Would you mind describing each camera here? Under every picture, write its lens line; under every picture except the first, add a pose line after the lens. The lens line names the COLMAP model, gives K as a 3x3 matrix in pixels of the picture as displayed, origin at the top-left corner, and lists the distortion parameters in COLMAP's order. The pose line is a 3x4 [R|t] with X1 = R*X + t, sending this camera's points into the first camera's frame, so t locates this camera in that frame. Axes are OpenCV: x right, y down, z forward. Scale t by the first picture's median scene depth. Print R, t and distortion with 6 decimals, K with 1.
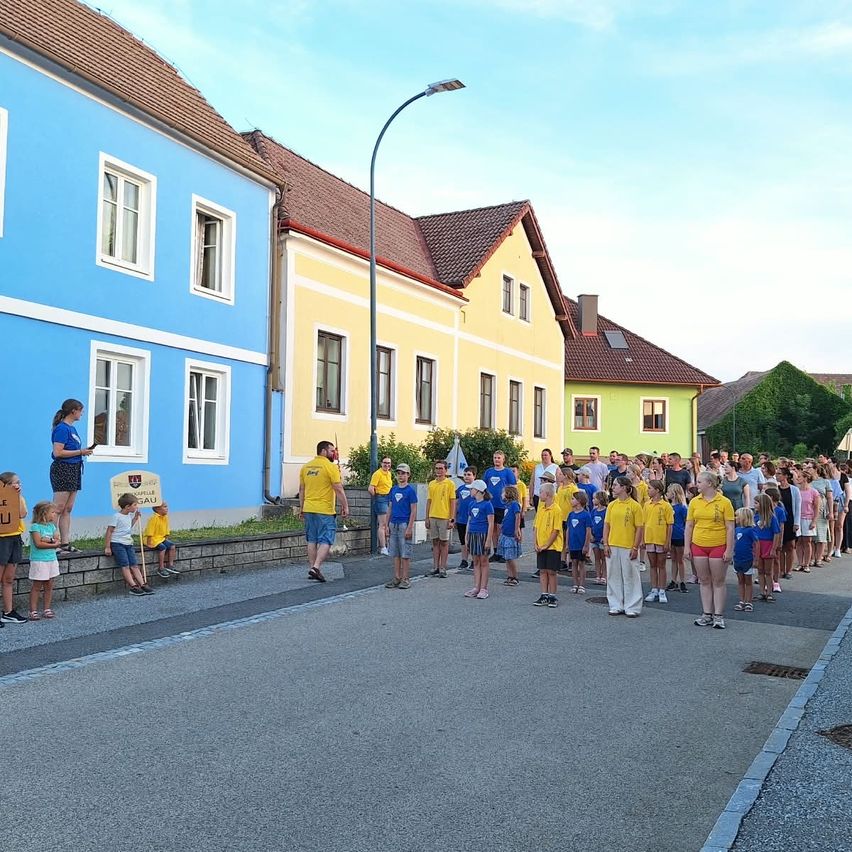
lens RADIAL K [[799.6, 0, 426.0], [0, 799.6, 426.0], [0, 0, 1]] dist [0.044848, -0.005460]
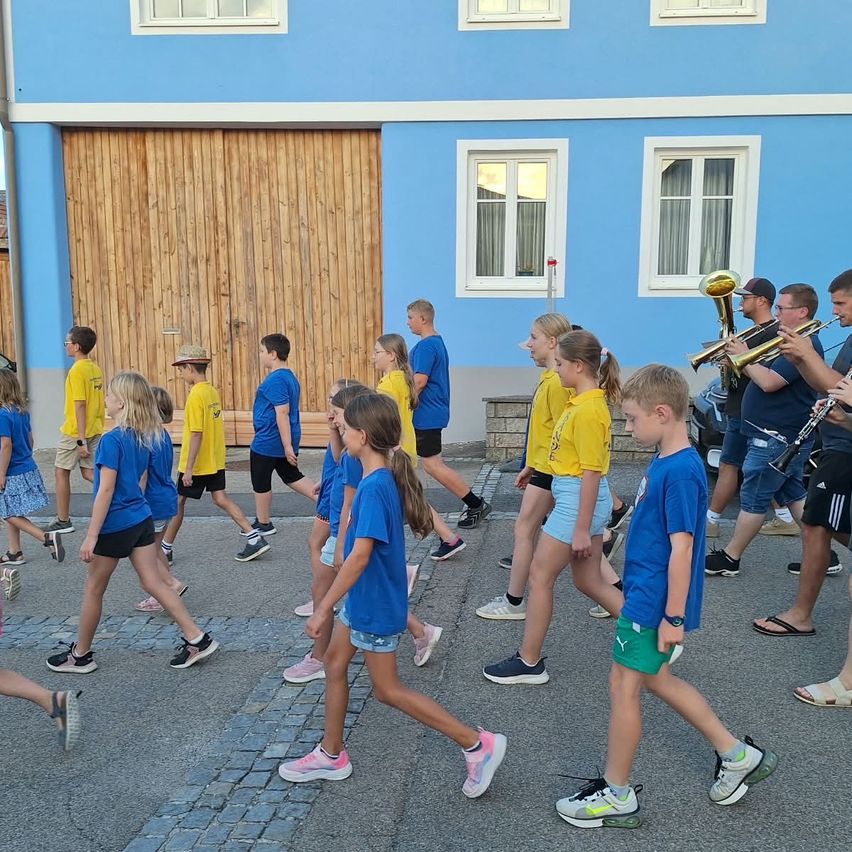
lens RADIAL K [[799.6, 0, 426.0], [0, 799.6, 426.0], [0, 0, 1]] dist [0.044848, -0.005460]
pose [[0.437736, 0.114881, -0.891734, 0.237590], [0.068452, 0.984667, 0.160455, 0.030851], [0.896494, -0.131278, 0.423160, 0.495982]]
